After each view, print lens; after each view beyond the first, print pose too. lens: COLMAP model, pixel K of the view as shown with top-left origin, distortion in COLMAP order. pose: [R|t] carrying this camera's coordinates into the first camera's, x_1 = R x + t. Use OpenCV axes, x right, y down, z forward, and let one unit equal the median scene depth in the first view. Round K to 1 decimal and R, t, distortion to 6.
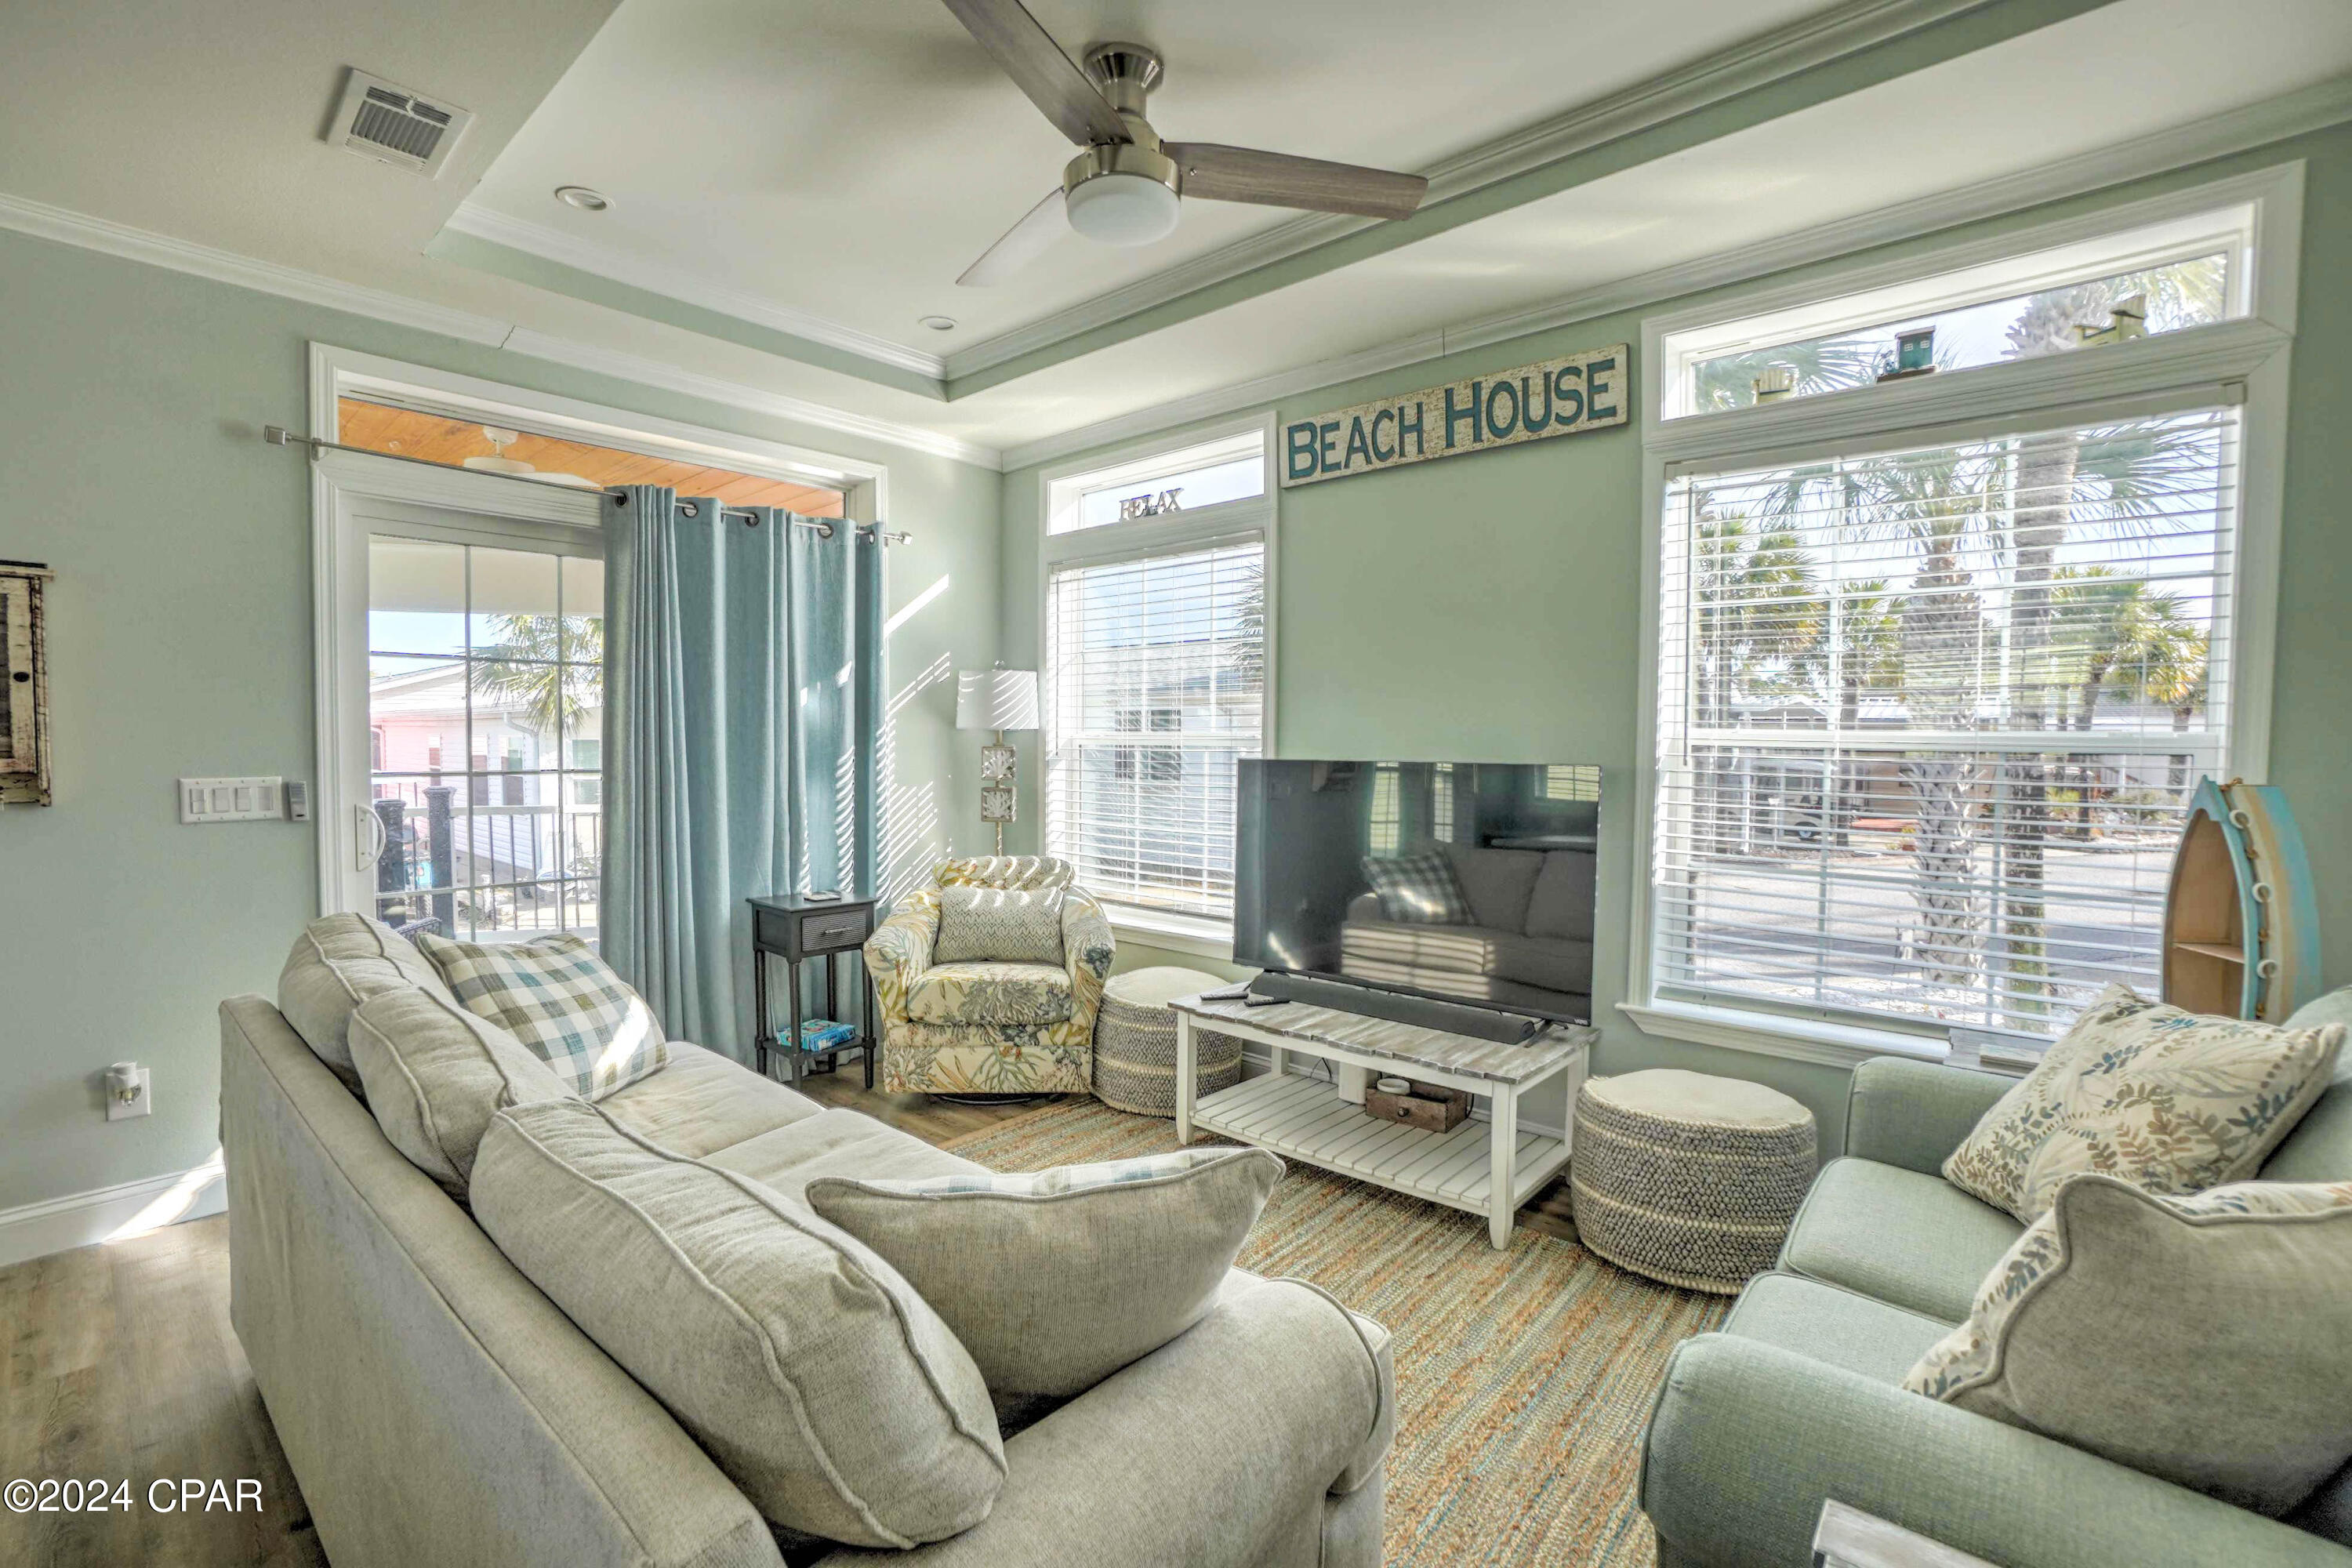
lens RADIAL K [[1053.5, 0, 1160.3], [0, 1053.5, 778.4], [0, 0, 1]] dist [-0.062814, 0.024667]
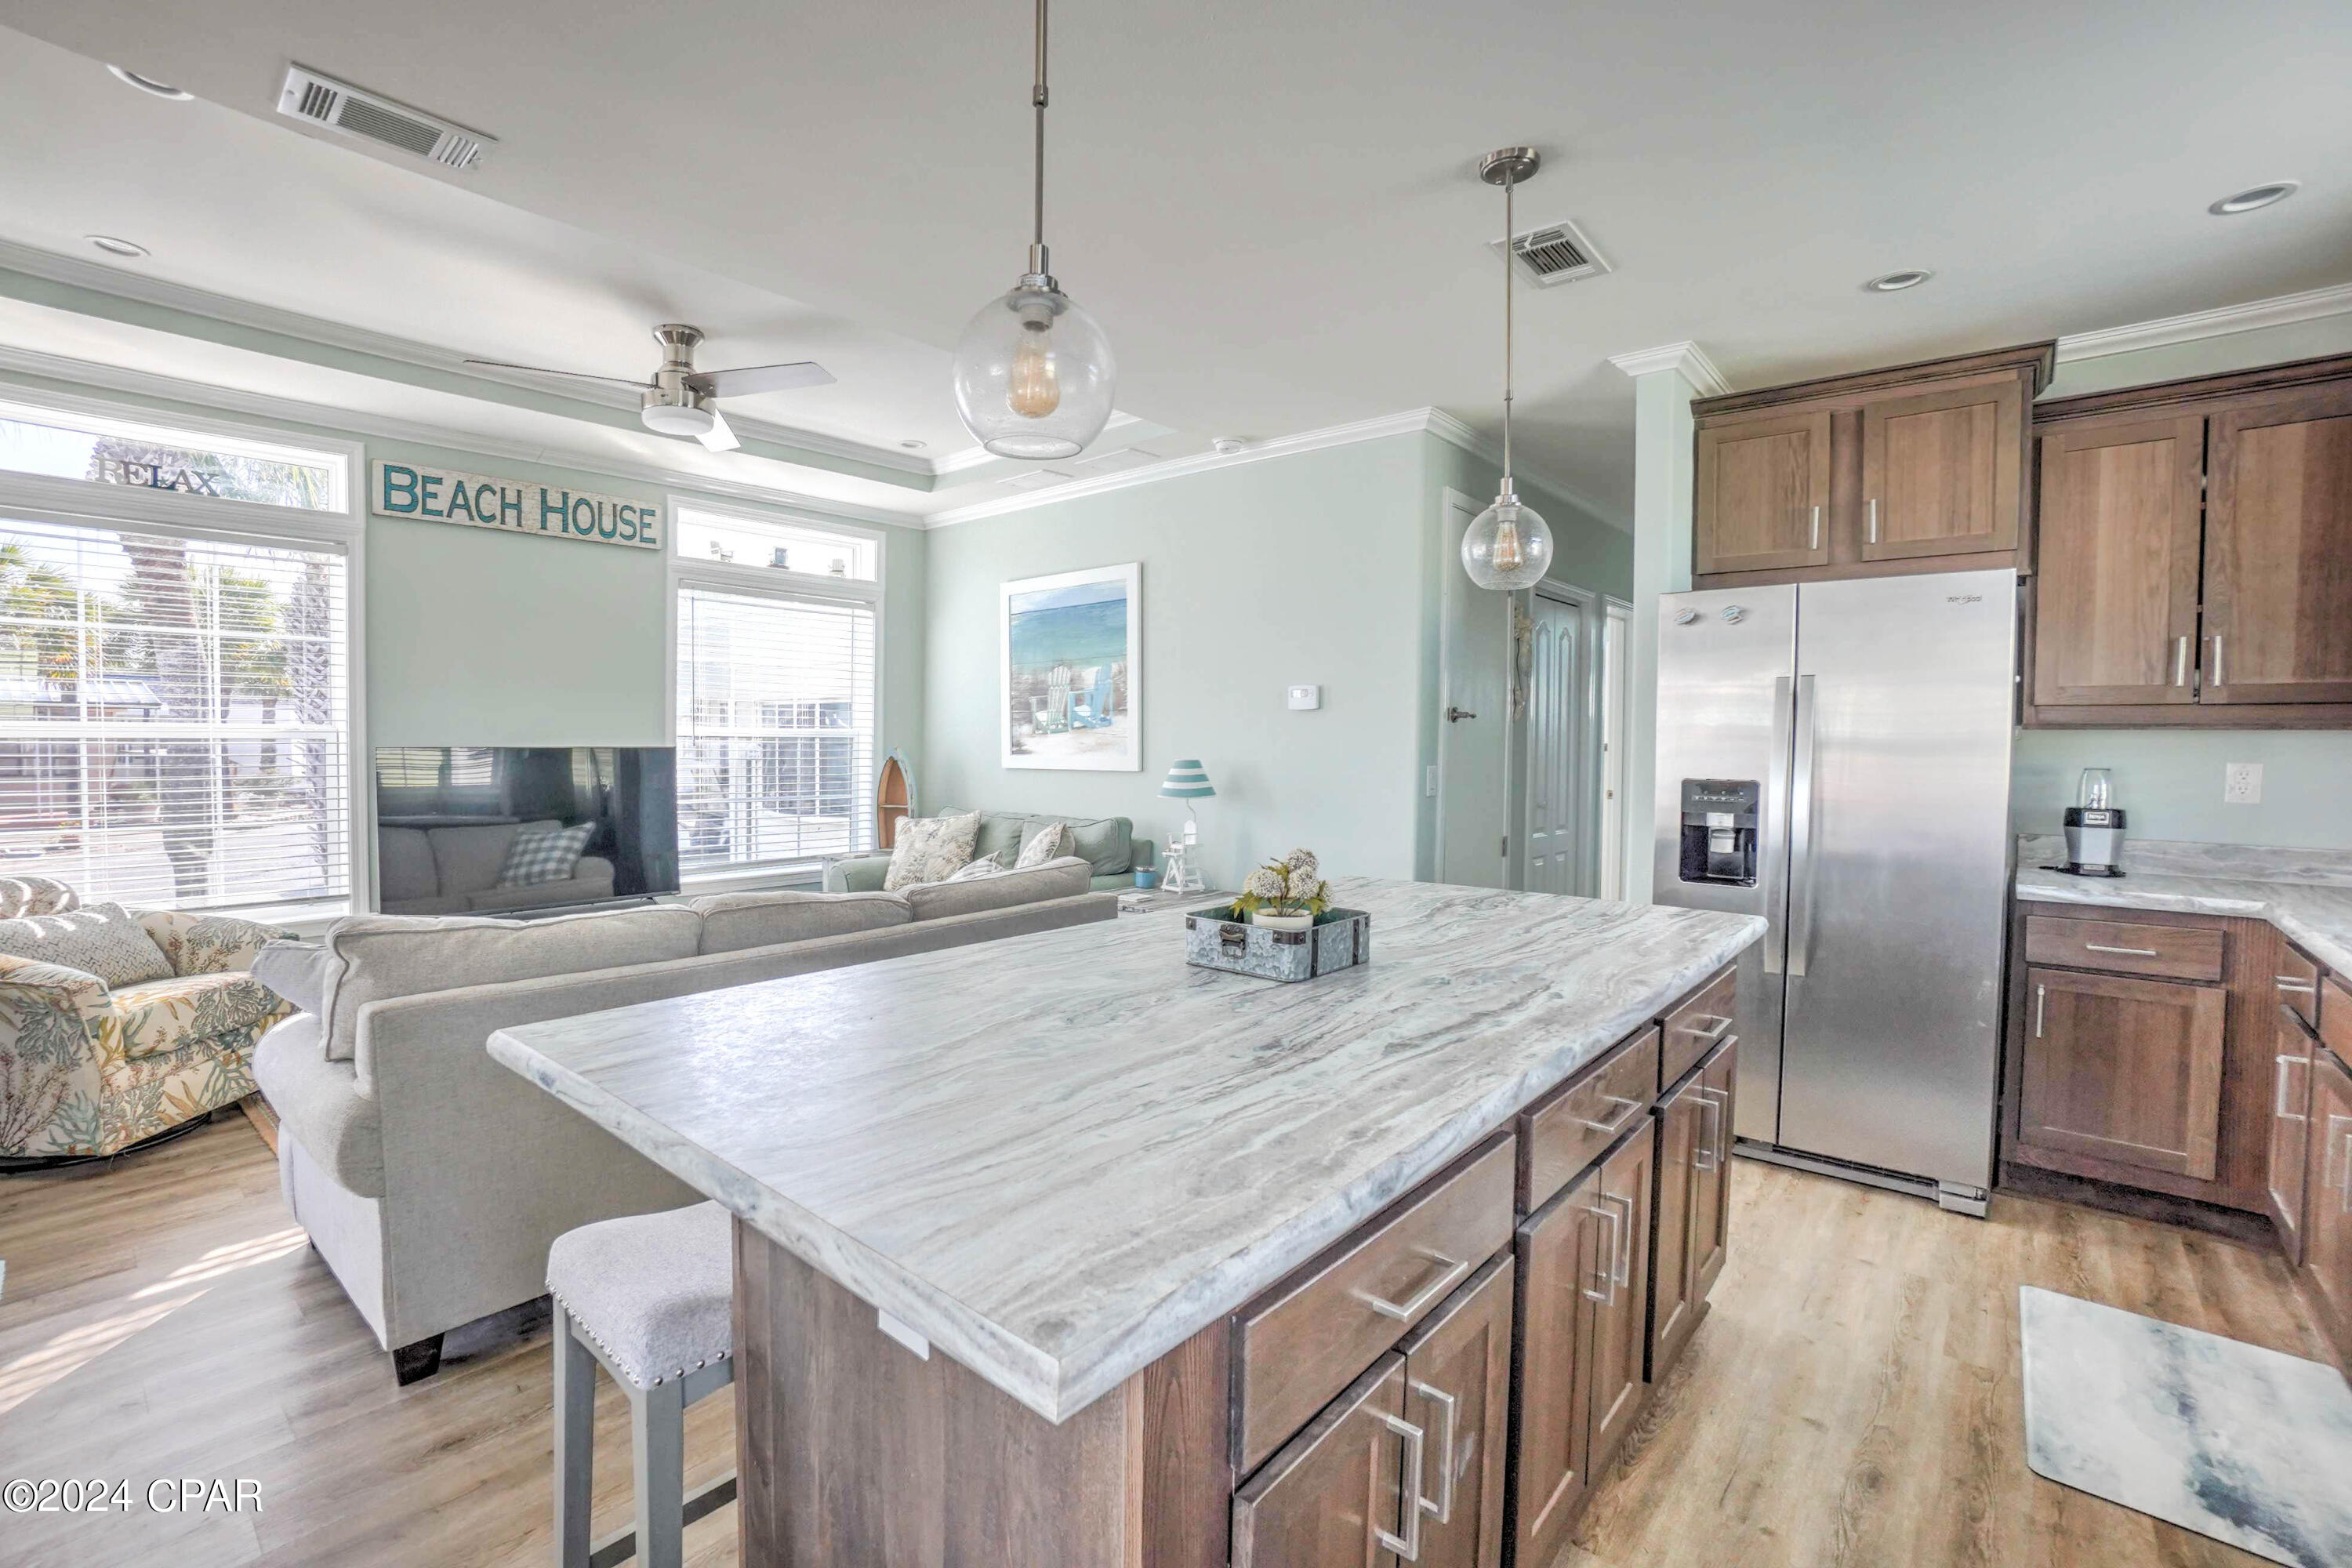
lens RADIAL K [[1037.8, 0, 1159.3], [0, 1037.8, 774.8], [0, 0, 1]] dist [-0.065727, 0.023178]
pose [[-0.020384, -0.040046, 0.998990, -1.116397], [0.028816, 0.998759, 0.040624, -0.009796], [-0.999377, 0.029615, -0.019205, 0.176995]]
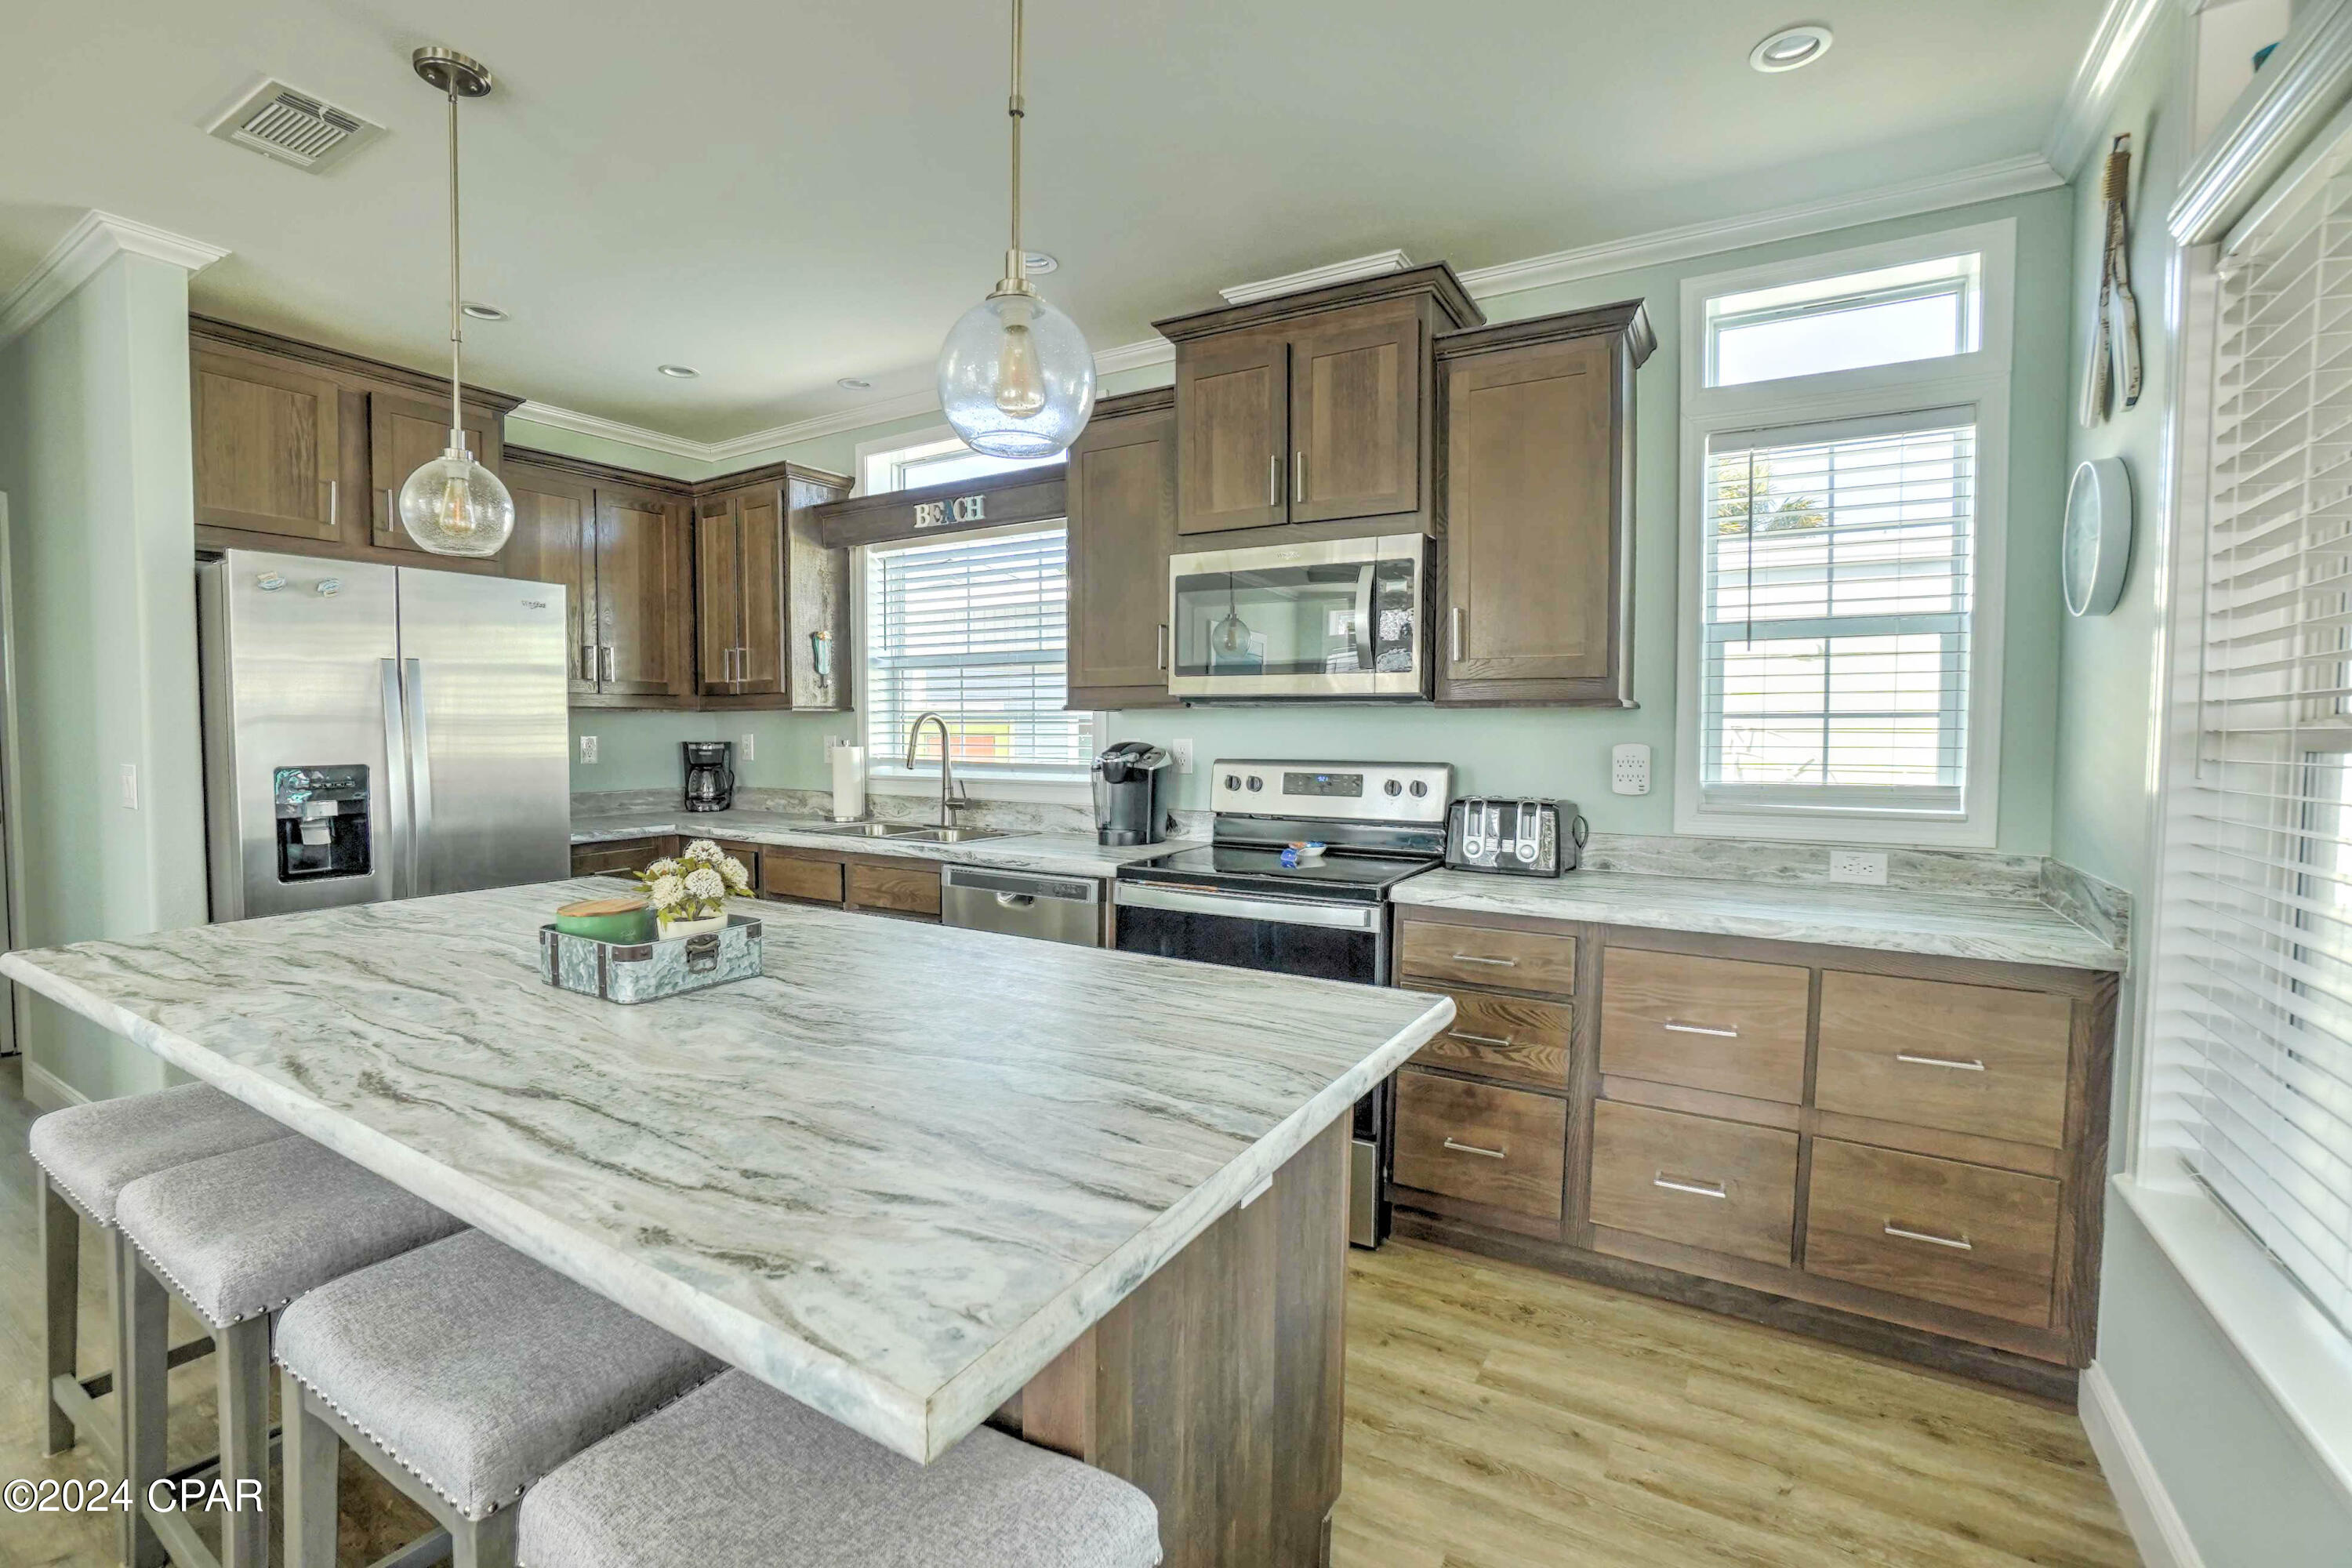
lens RADIAL K [[1037.8, 0, 1159.3], [0, 1037.8, 774.8], [0, 0, 1]] dist [-0.065727, 0.023178]
pose [[-0.982744, 0.002970, -0.184947, -0.732476], [-0.012797, 0.996384, 0.083999, -0.024433], [0.184528, 0.084916, -0.979152, 0.595645]]
